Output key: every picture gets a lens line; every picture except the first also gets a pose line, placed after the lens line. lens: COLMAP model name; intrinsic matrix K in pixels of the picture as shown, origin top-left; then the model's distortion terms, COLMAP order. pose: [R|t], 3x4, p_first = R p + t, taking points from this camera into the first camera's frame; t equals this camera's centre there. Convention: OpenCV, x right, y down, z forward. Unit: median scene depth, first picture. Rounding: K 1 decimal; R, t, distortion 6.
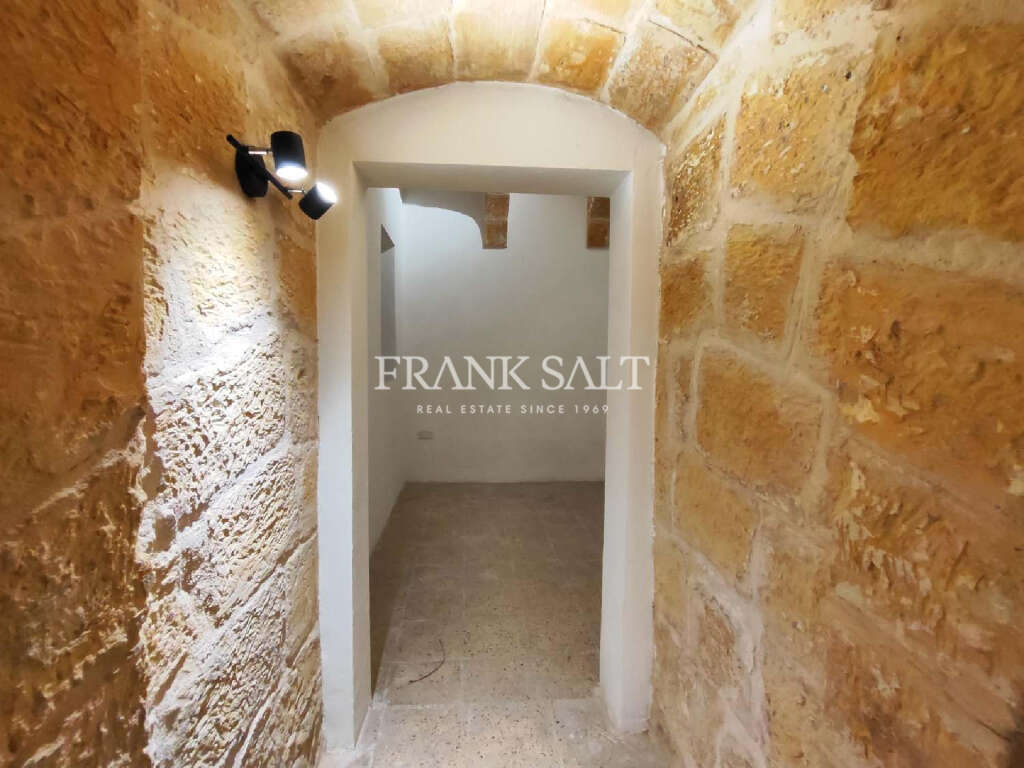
lens RADIAL K [[462.7, 0, 506.6], [0, 462.7, 376.0], [0, 0, 1]] dist [-0.017334, 0.005088]
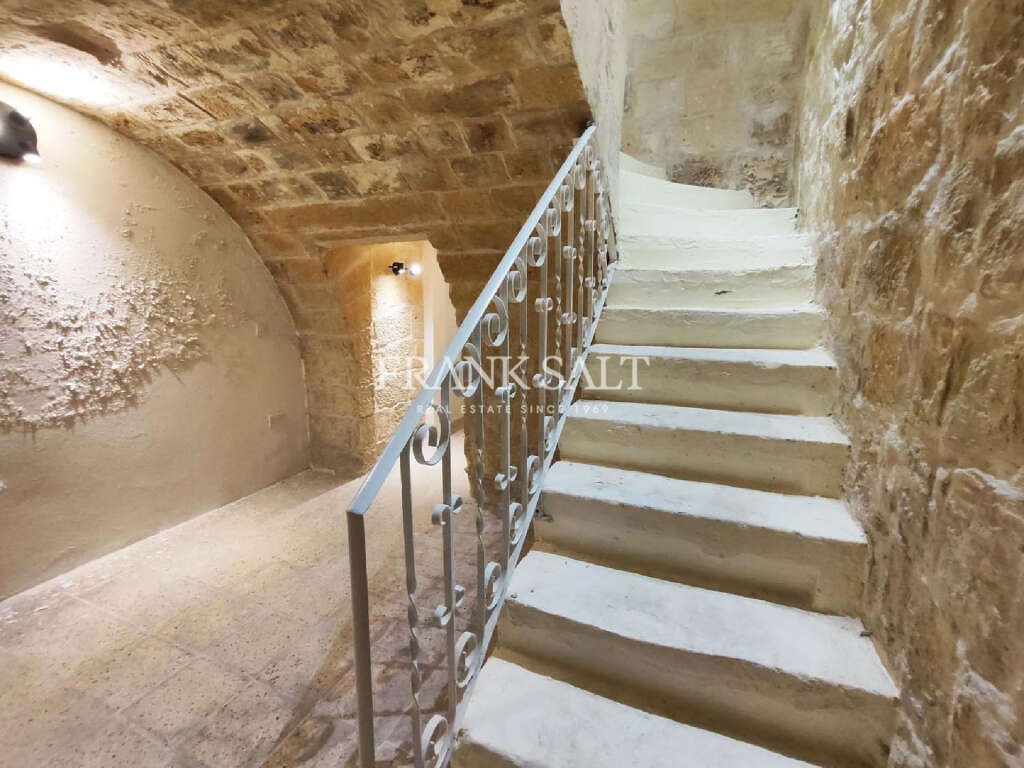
lens RADIAL K [[462.7, 0, 509.2], [0, 462.7, 375.2], [0, 0, 1]] dist [-0.017334, 0.005088]
pose [[0.892659, 0.071122, -0.445085, 2.287346], [-0.024682, 0.993704, 0.109285, 0.036593], [0.450055, -0.086568, 0.888795, -2.340483]]
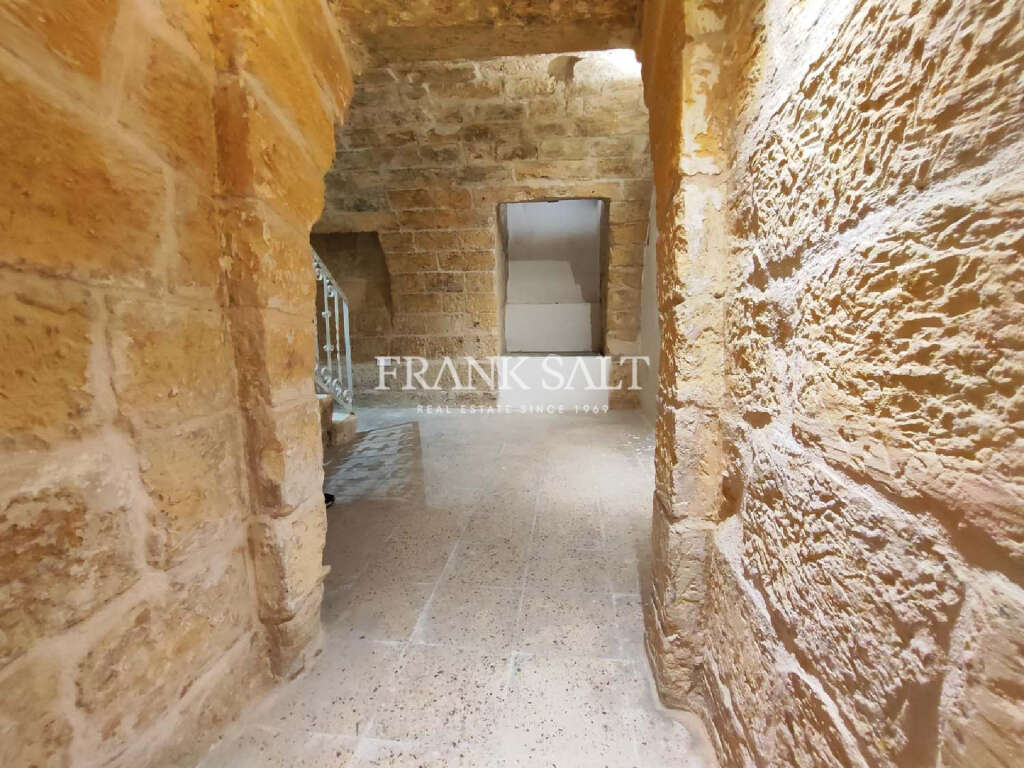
lens RADIAL K [[462.7, 0, 510.1], [0, 462.7, 378.4], [0, 0, 1]] dist [-0.017334, 0.005088]
pose [[-0.981947, -0.022809, 0.187778, -0.289685], [0.014258, 0.980954, 0.193714, 0.279466], [-0.188620, 0.192894, -0.962920, 1.652821]]
